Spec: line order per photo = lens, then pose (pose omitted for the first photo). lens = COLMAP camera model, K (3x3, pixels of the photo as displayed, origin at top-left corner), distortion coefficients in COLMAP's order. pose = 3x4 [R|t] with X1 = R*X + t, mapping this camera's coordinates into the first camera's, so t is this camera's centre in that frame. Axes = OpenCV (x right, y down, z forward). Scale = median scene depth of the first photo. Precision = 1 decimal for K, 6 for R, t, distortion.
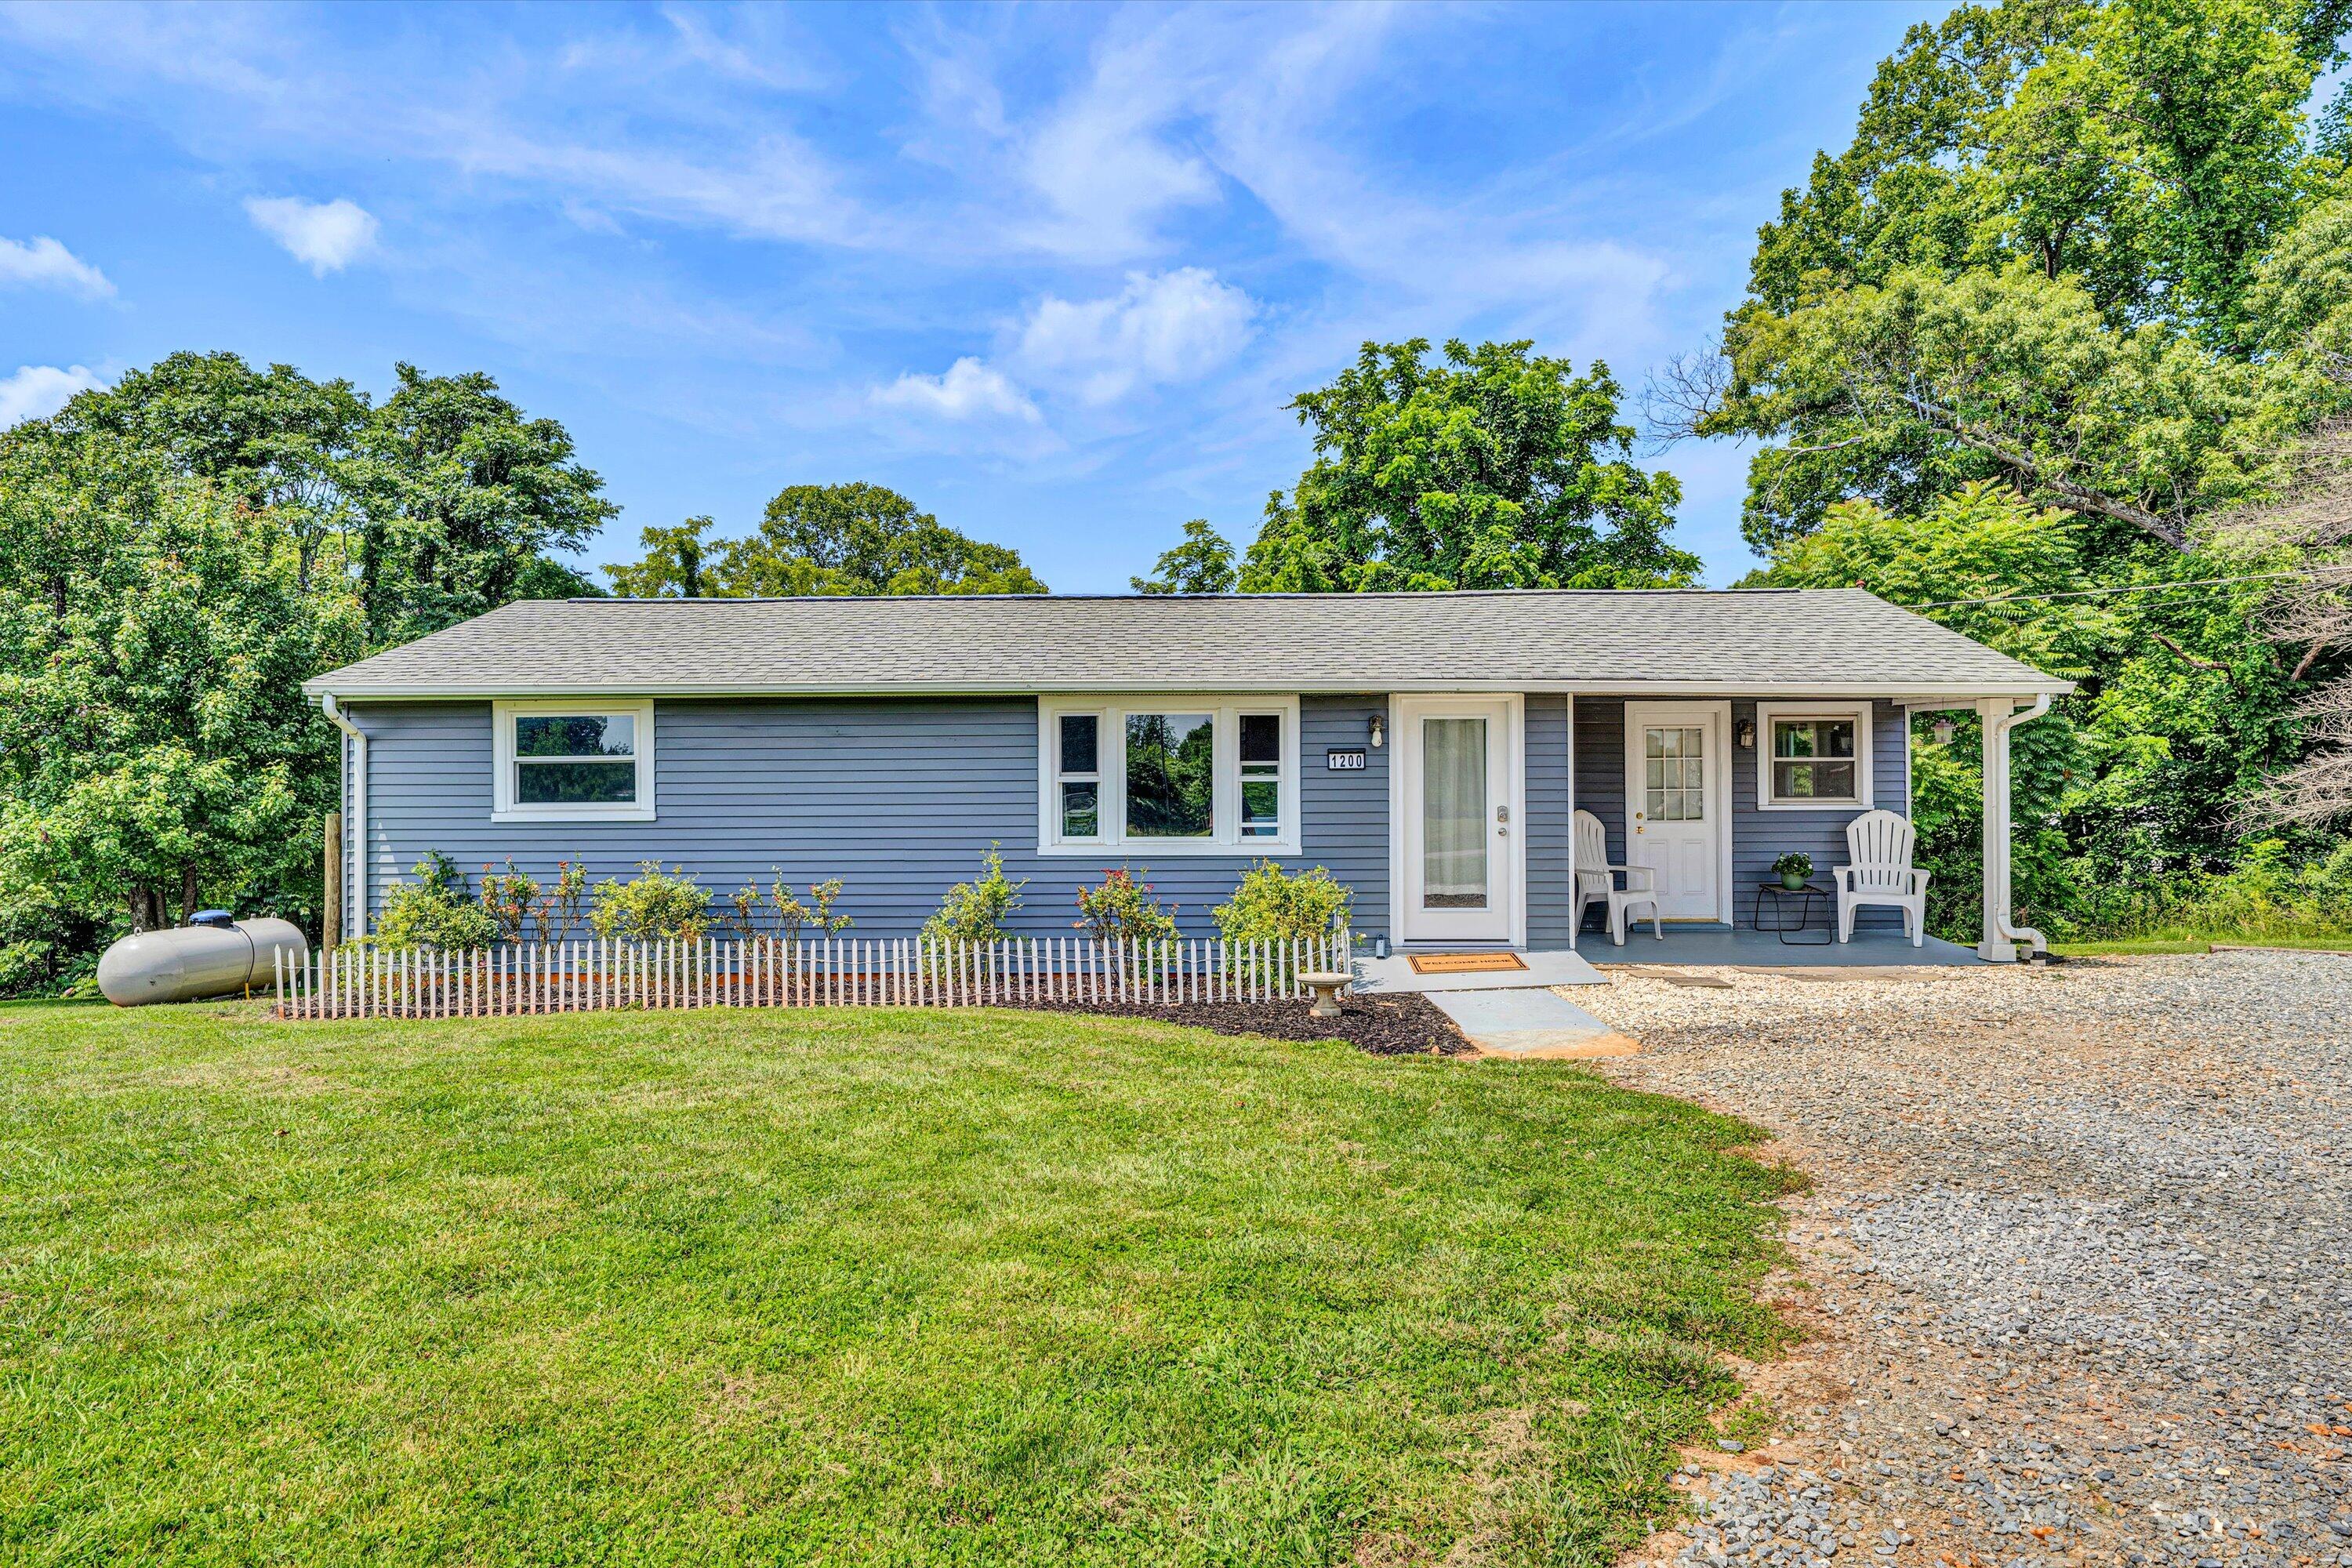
lens RADIAL K [[1385.3, 0, 1179.0], [0, 1385.3, 782.7], [0, 0, 1]] dist [0.002371, 0.003555]
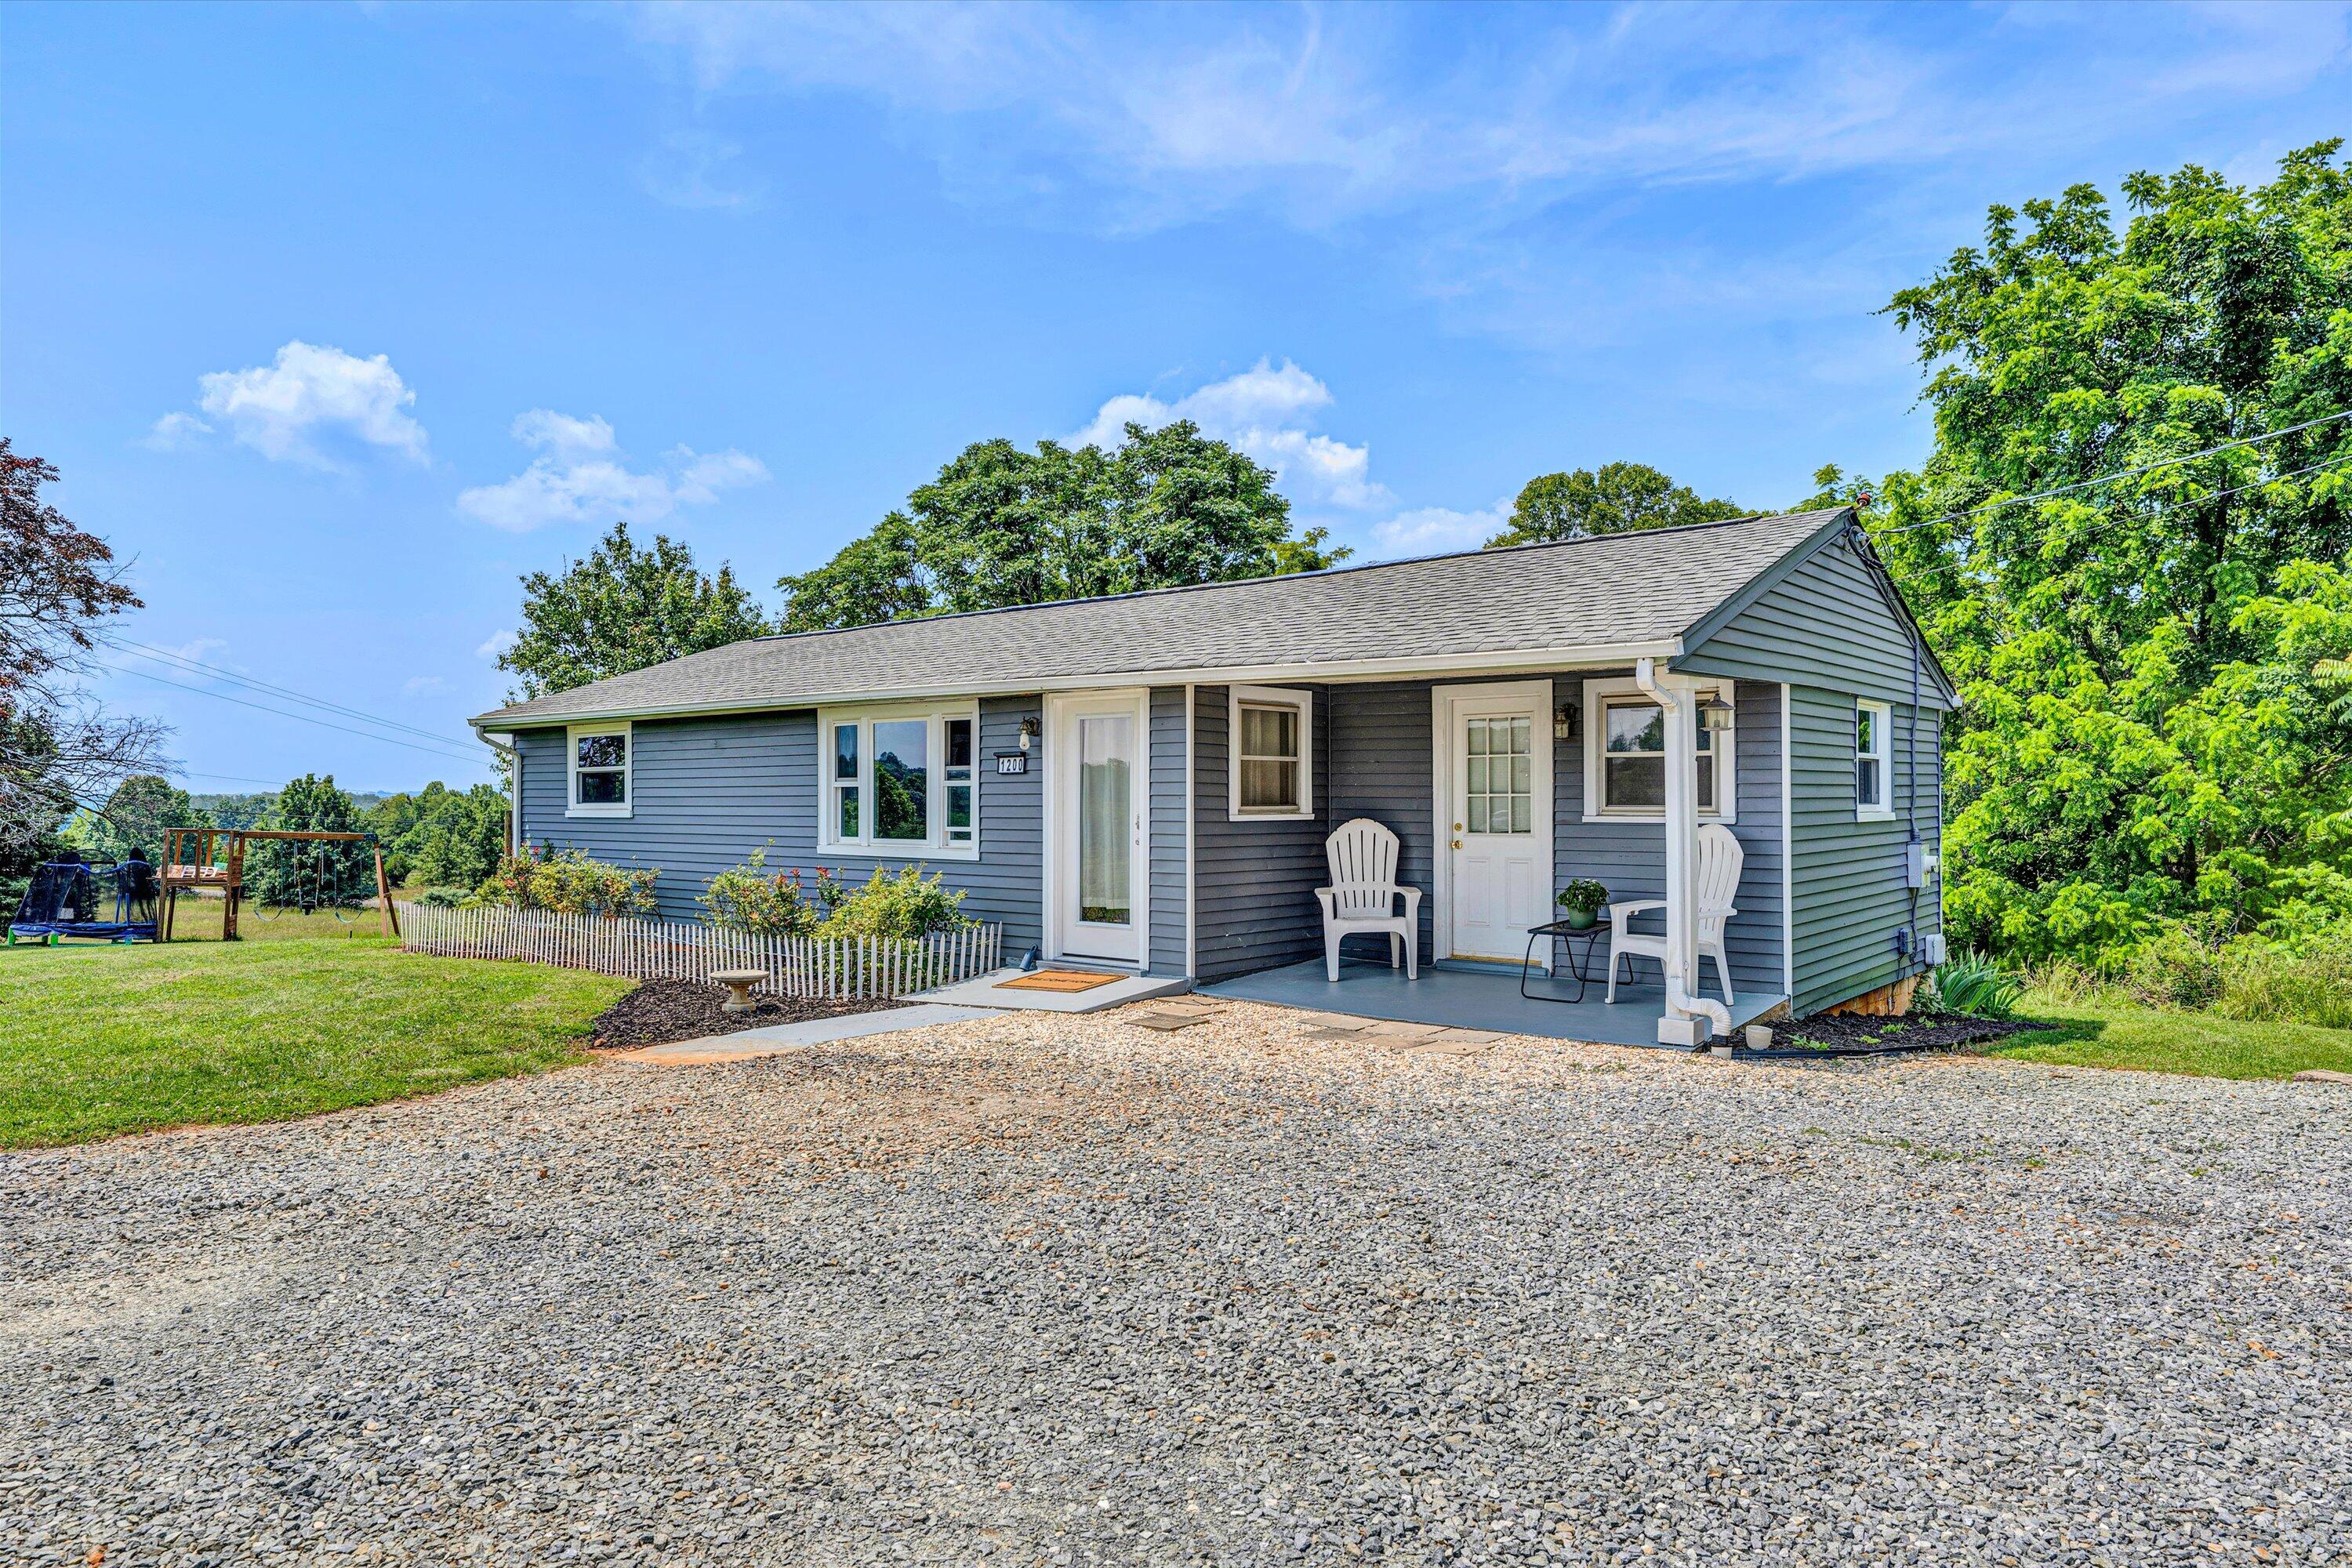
lens RADIAL K [[1453.0, 0, 1172.7], [0, 1453.0, 785.0], [0, 0, 1]] dist [0.001739, -0.000555]
pose [[0.786369, -0.002502, -0.617752, 0.820885], [0.003110, 0.999995, -0.000092, -0.001179], [0.617750, -0.001849, 0.786373, 0.264426]]
